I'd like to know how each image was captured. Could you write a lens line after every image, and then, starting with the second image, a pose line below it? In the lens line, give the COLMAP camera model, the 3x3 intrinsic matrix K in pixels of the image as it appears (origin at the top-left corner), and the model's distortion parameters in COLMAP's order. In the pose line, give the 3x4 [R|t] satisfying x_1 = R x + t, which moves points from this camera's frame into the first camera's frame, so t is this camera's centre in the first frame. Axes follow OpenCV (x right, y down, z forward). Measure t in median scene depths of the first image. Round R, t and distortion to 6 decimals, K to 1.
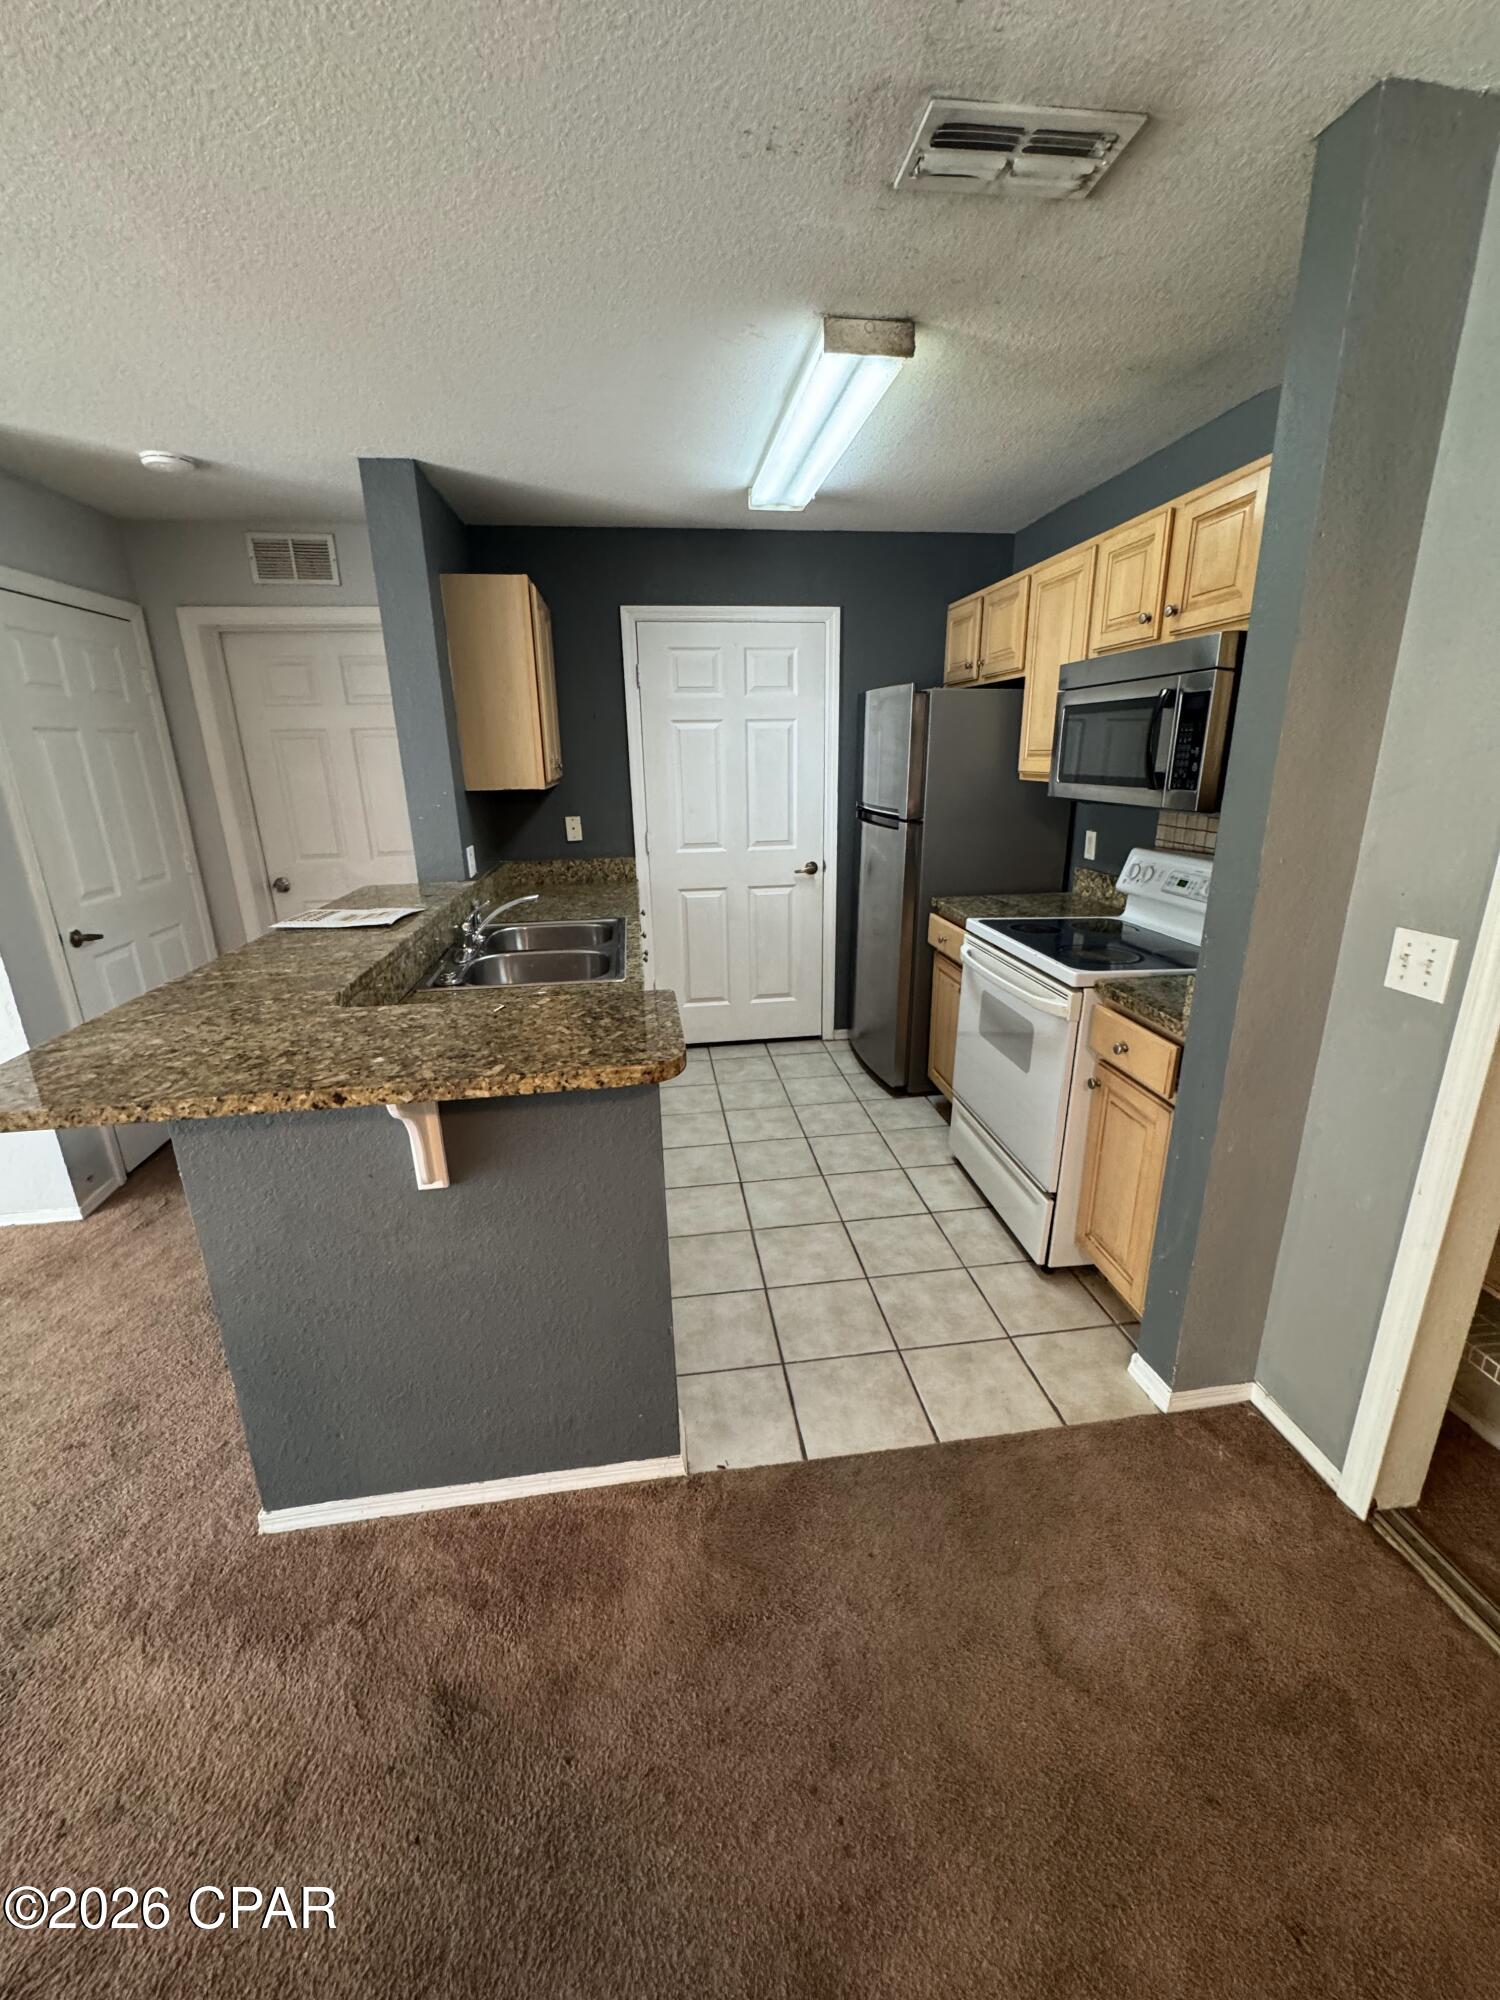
lens RADIAL K [[801.9, 0, 750.4], [0, 801.9, 996.6], [0, 0, 1]] dist [-0.002232, -0.000824]
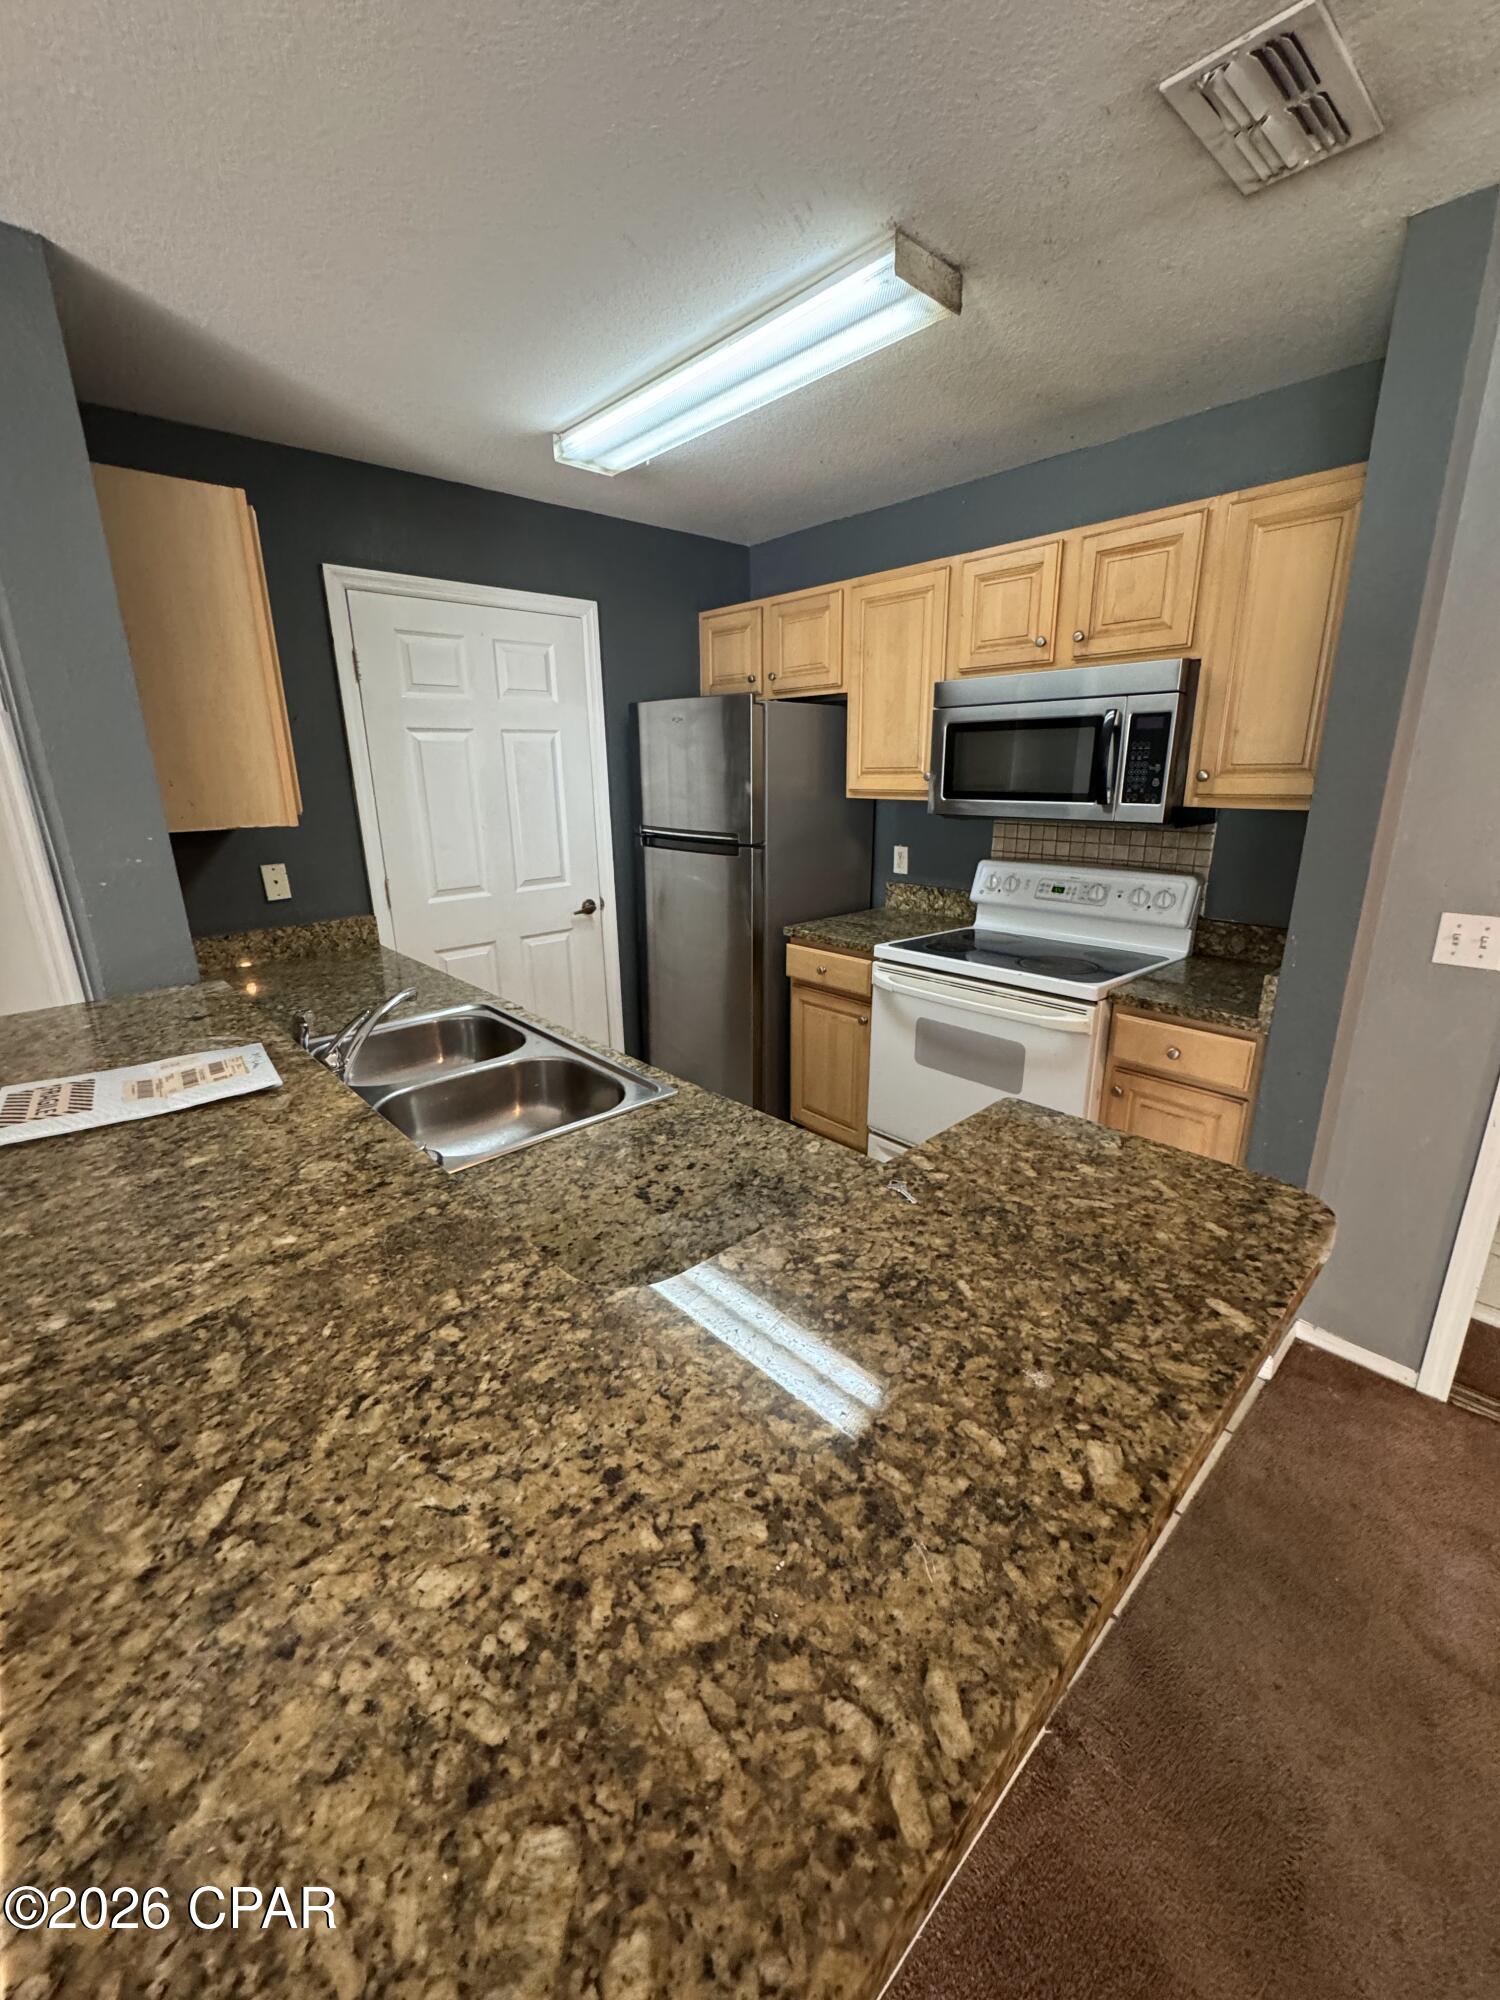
lens RADIAL K [[801.9, 0, 750.4], [0, 801.9, 996.6], [0, 0, 1]] dist [-0.002232, -0.000824]
pose [[0.821536, -0.154012, 0.548961, -0.476387], [0.167173, 0.985576, 0.026327, -0.110339], [-0.545097, 0.070143, 0.835433, 0.376967]]
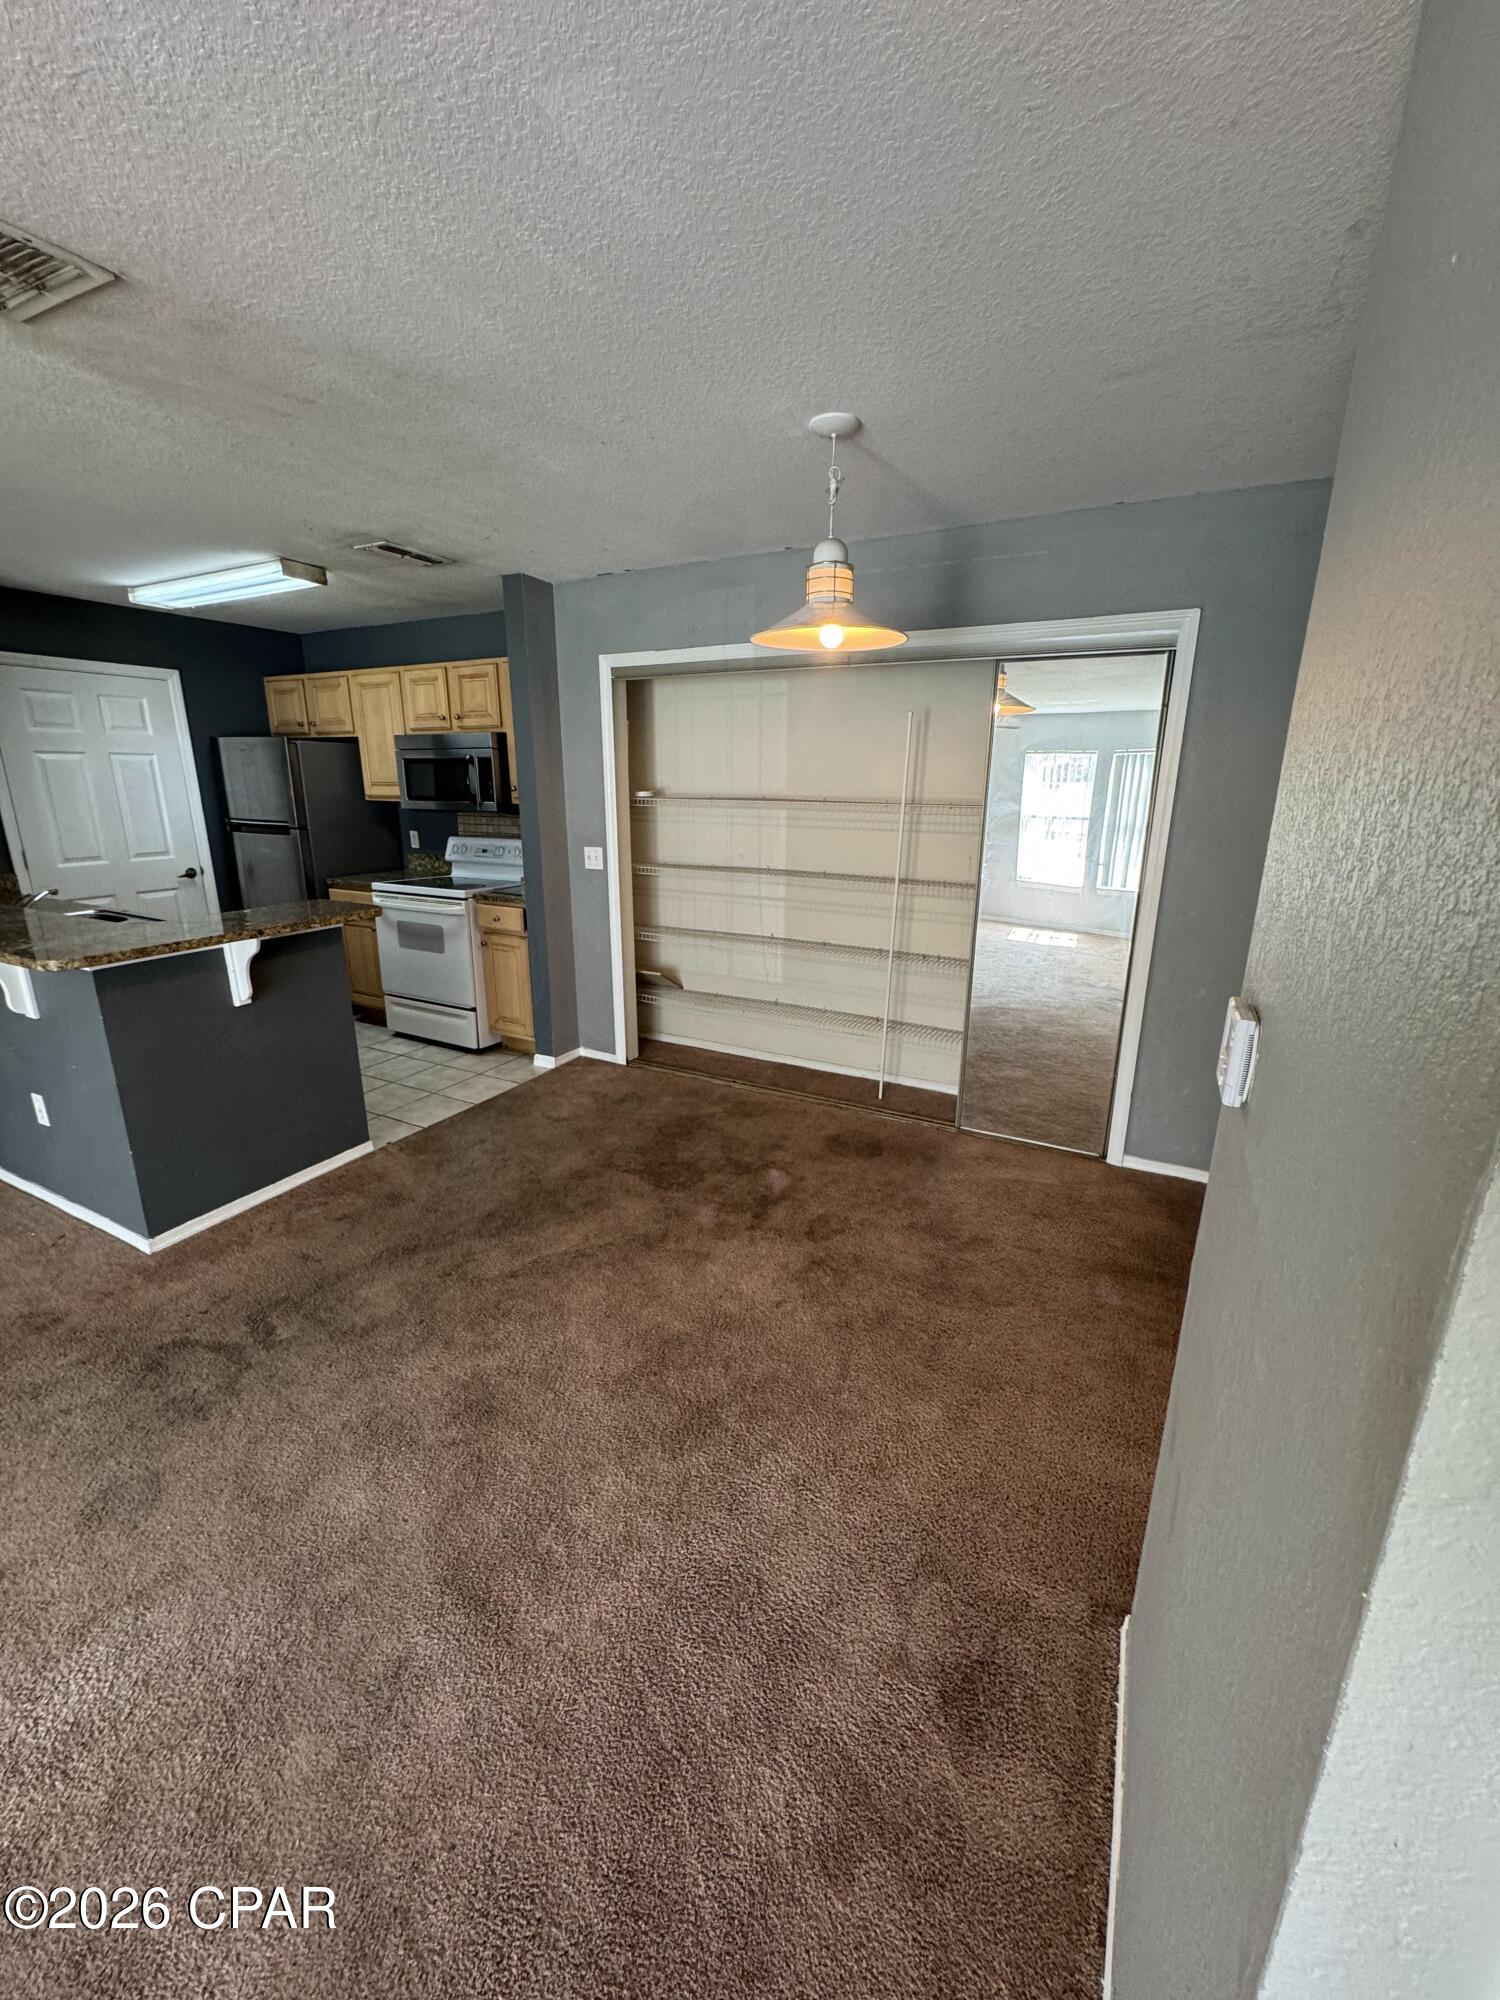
lens RADIAL K [[801.9, 0, 750.4], [0, 801.9, 996.6], [0, 0, 1]] dist [-0.002232, -0.000824]
pose [[0.583062, -0.195307, 0.788603, -0.788222], [0.223782, 0.971733, 0.075206, 0.229345], [-0.781000, 0.132625, 0.610287, -0.742210]]
